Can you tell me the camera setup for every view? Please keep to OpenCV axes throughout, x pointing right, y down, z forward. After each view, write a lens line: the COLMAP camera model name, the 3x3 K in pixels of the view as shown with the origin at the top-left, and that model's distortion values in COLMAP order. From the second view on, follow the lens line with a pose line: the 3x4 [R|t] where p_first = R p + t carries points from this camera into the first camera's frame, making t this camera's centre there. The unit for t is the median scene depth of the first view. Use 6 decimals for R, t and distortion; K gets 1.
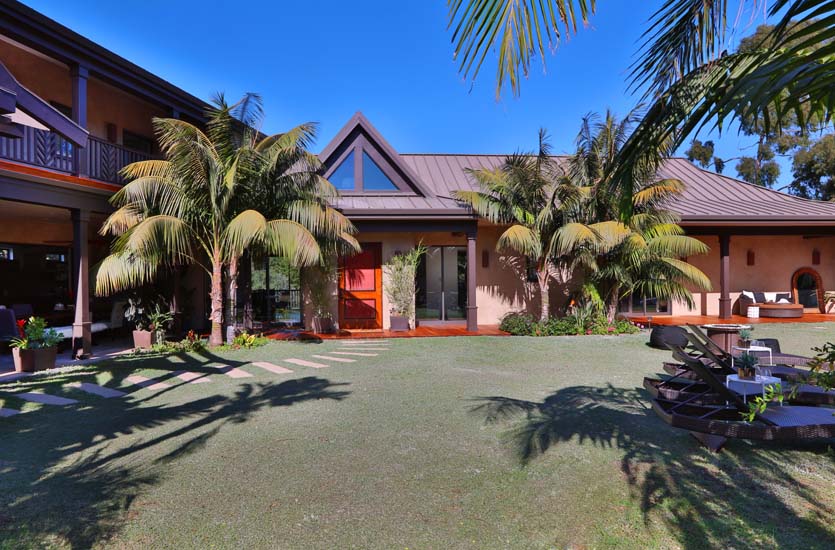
lens RADIAL K [[475.4, 0, 420.7], [0, 475.4, 272.5], [0, 0, 1]] dist [-0.006983, -0.000962]
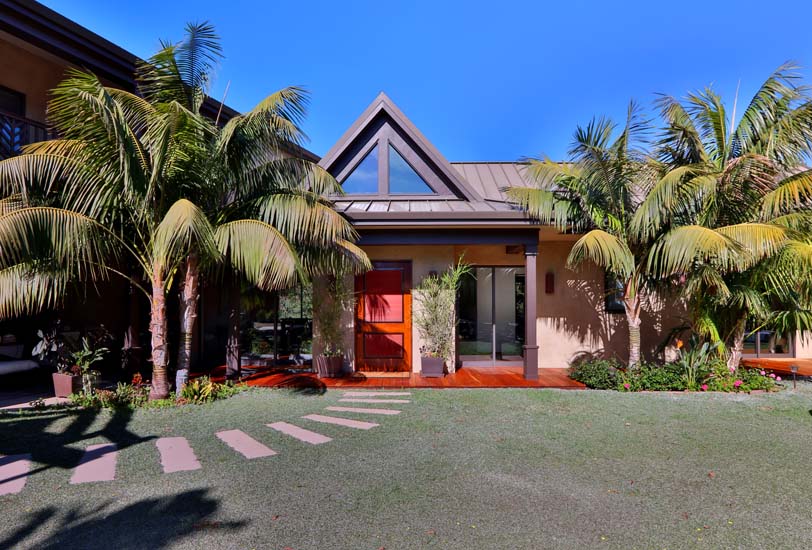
lens RADIAL K [[516.9, 0, 396.0], [0, 516.9, 287.9], [0, 0, 1]] dist [-0.037157, 0.001143]
pose [[0.988315, 0.004480, -0.152357, 0.023916], [-0.008253, 0.999674, -0.024141, 0.003203], [0.152199, 0.025117, 0.988031, 0.184309]]
